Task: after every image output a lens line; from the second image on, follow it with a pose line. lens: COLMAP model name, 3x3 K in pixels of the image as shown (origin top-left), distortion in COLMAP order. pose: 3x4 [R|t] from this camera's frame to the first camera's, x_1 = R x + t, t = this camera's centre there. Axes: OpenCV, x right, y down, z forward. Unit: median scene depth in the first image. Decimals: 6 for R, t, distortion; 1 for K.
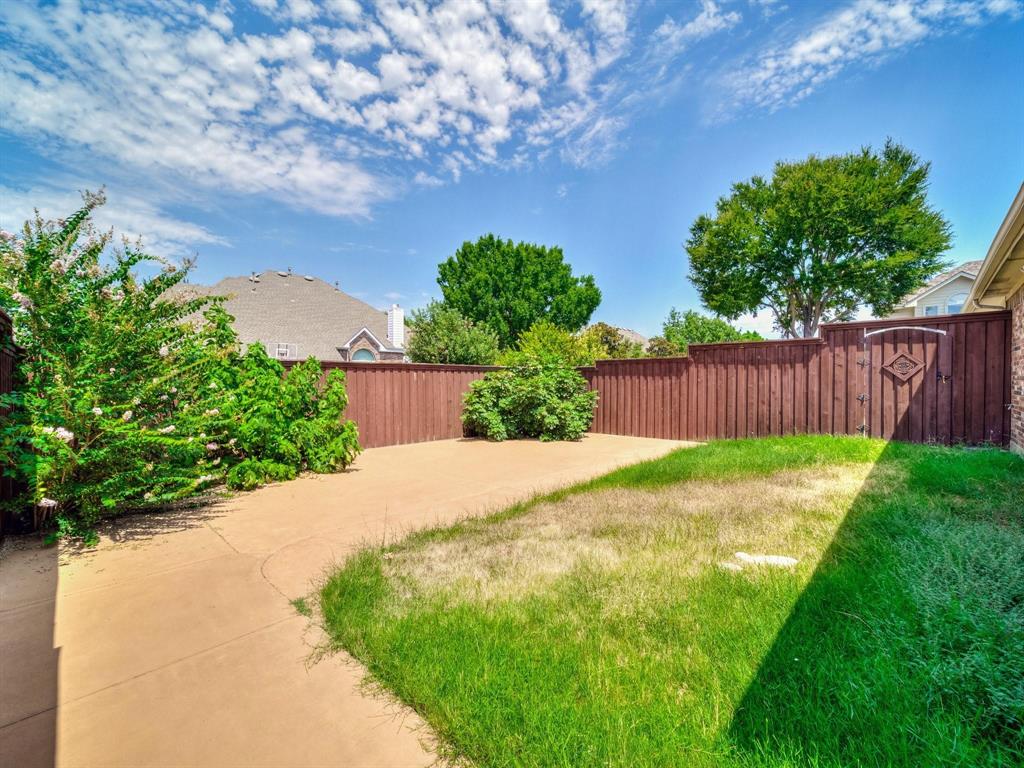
lens RADIAL K [[429.9, 0, 509.3], [0, 429.9, 381.2], [0, 0, 1]] dist [-0.000458, -0.000107]
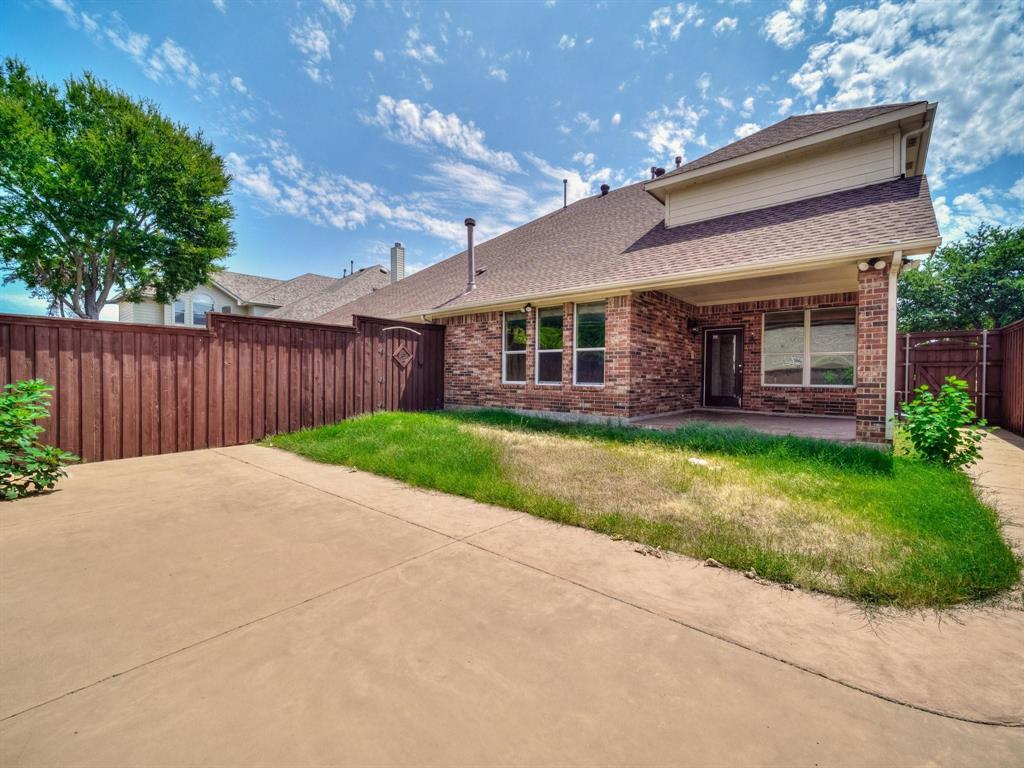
lens RADIAL K [[429.9, 0, 509.3], [0, 429.9, 381.2], [0, 0, 1]] dist [-0.000458, -0.000107]
pose [[-0.068497, -0.011212, 0.997588, -0.388225], [-0.001915, 0.999936, 0.011106, 0.023128], [-0.997649, -0.001150, -0.068514, 0.656146]]
